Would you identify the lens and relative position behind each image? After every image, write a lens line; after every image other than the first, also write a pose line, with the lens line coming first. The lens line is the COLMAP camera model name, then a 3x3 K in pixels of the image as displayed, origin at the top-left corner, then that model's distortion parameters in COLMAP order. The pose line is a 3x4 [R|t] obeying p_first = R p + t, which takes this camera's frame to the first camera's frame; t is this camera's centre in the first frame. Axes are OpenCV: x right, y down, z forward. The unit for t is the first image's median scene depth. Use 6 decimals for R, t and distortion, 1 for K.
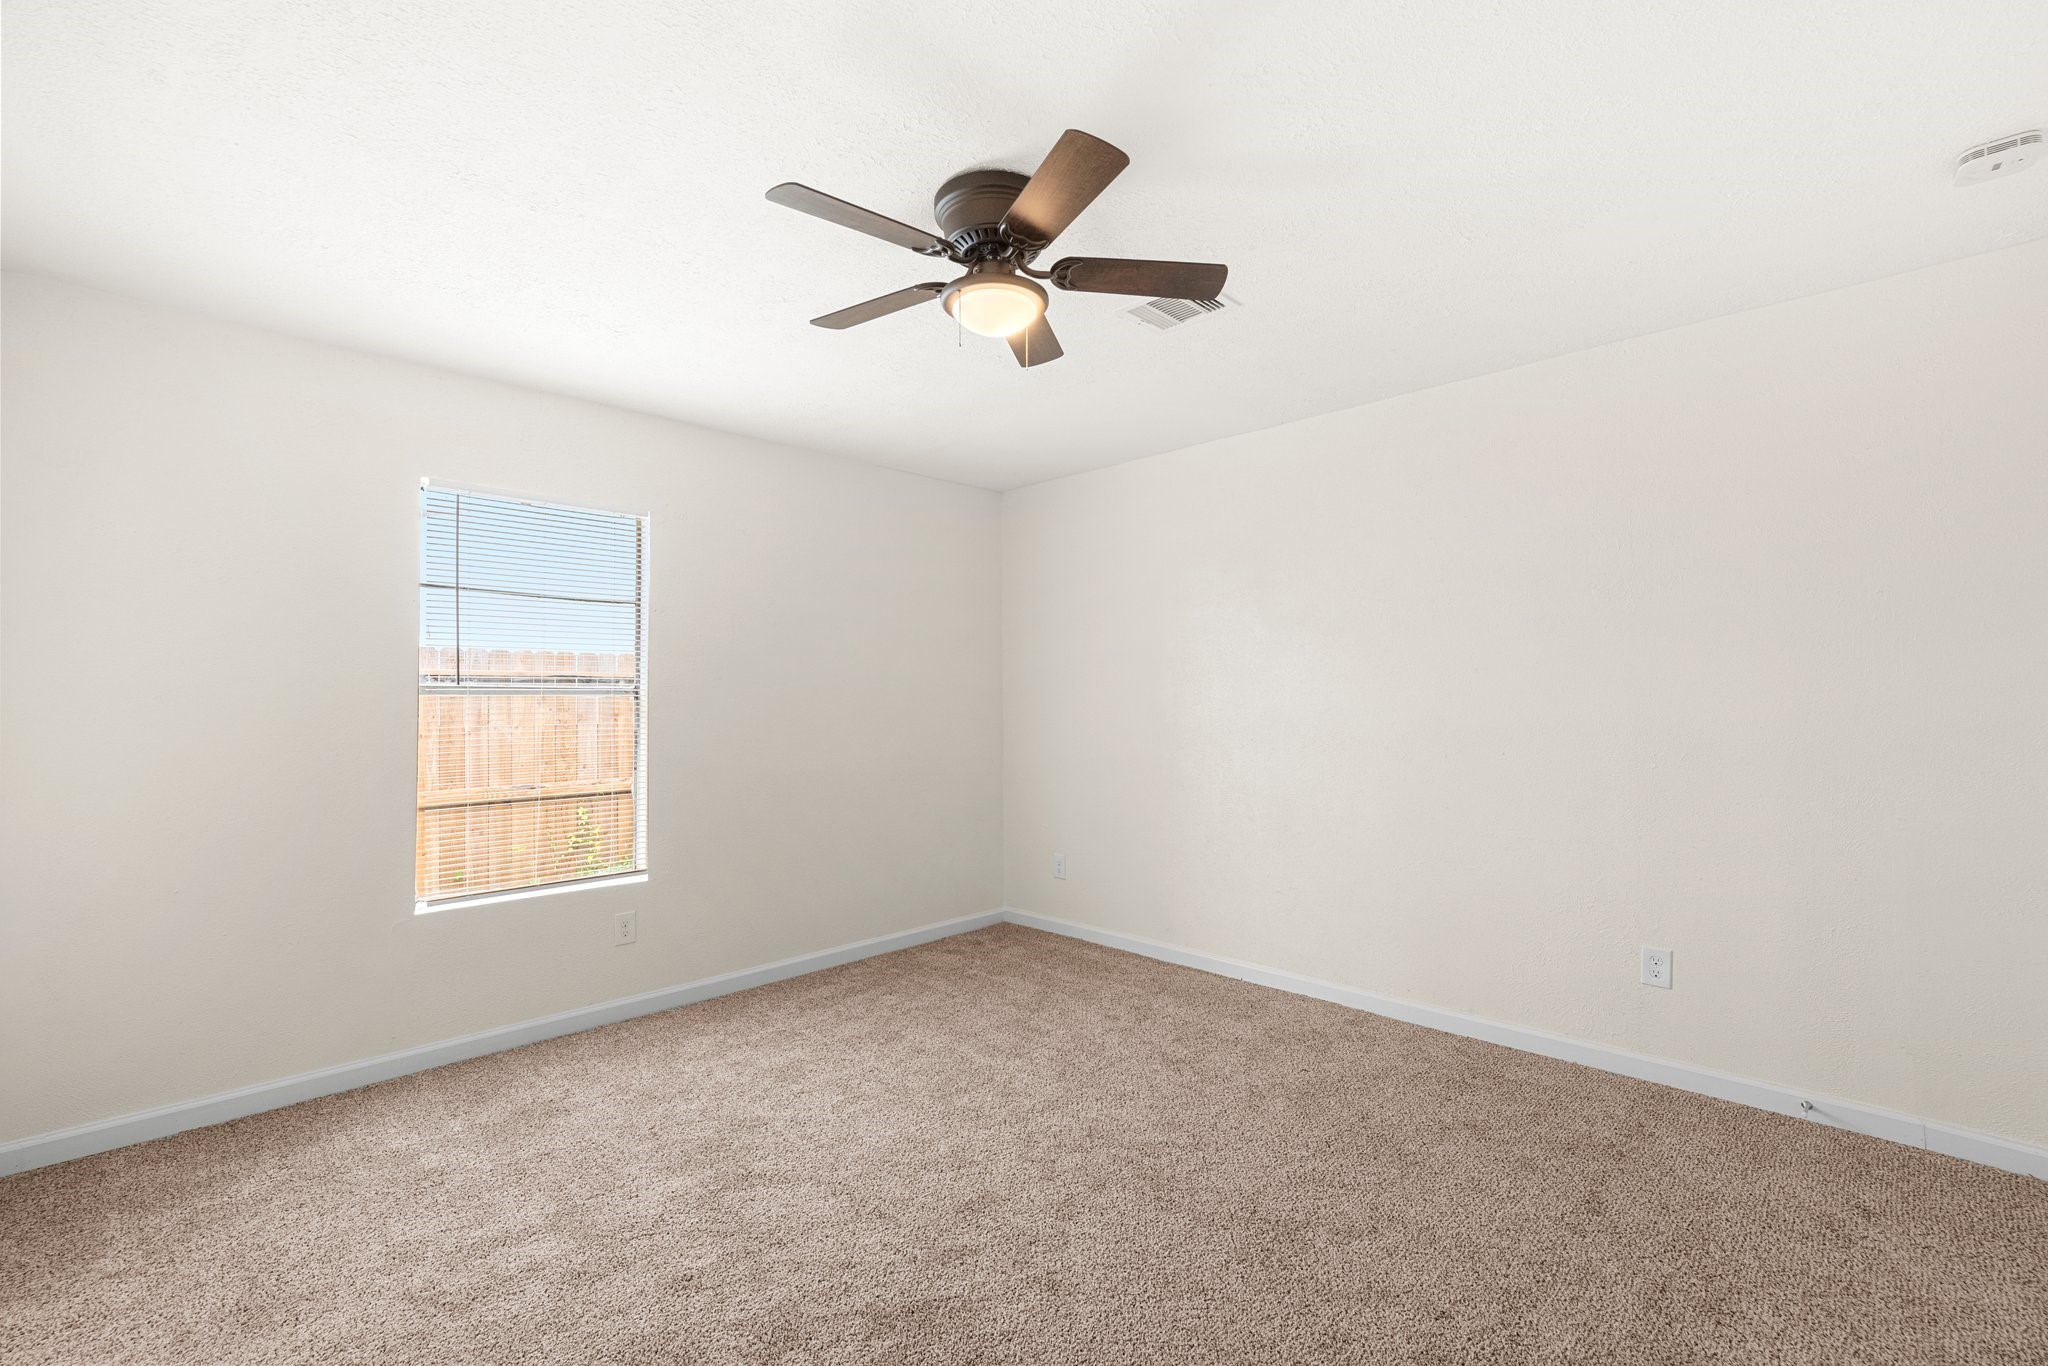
lens RADIAL K [[891.2, 0, 1016.7], [0, 891.2, 693.8], [0, 0, 1]] dist [0.002515, 0.000857]
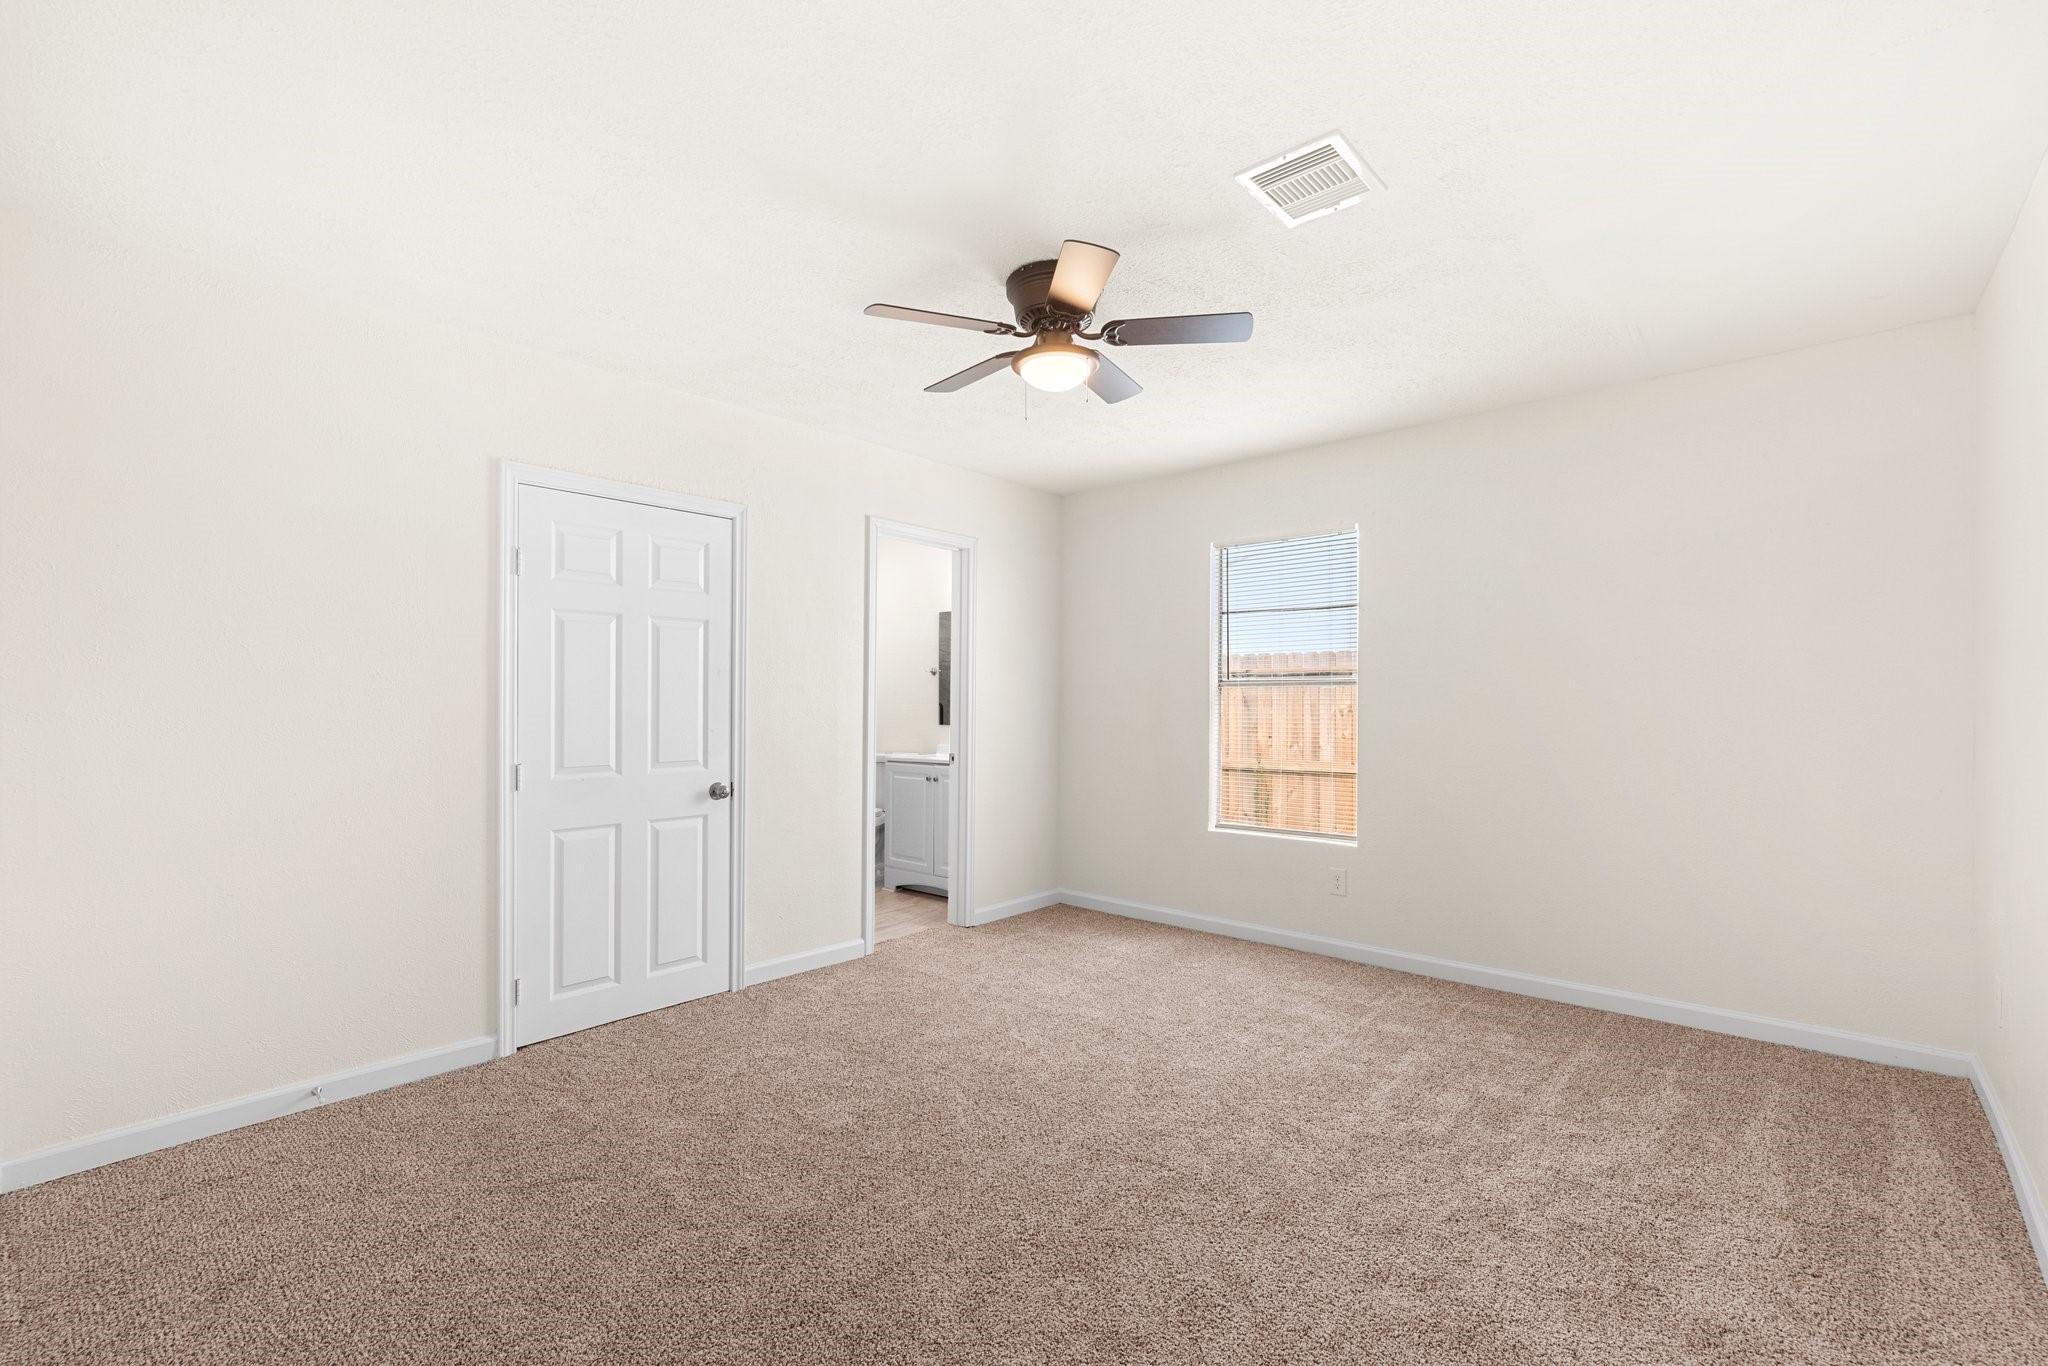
lens RADIAL K [[891.2, 0, 1042.7], [0, 891.2, 695.8], [0, 0, 1]] dist [0.002515, 0.000857]
pose [[0.059118, 0.003575, -0.998245, 0.735127], [0.012590, 0.999911, 0.004327, 0.004987], [0.998172, -0.012824, 0.059067, 0.549510]]
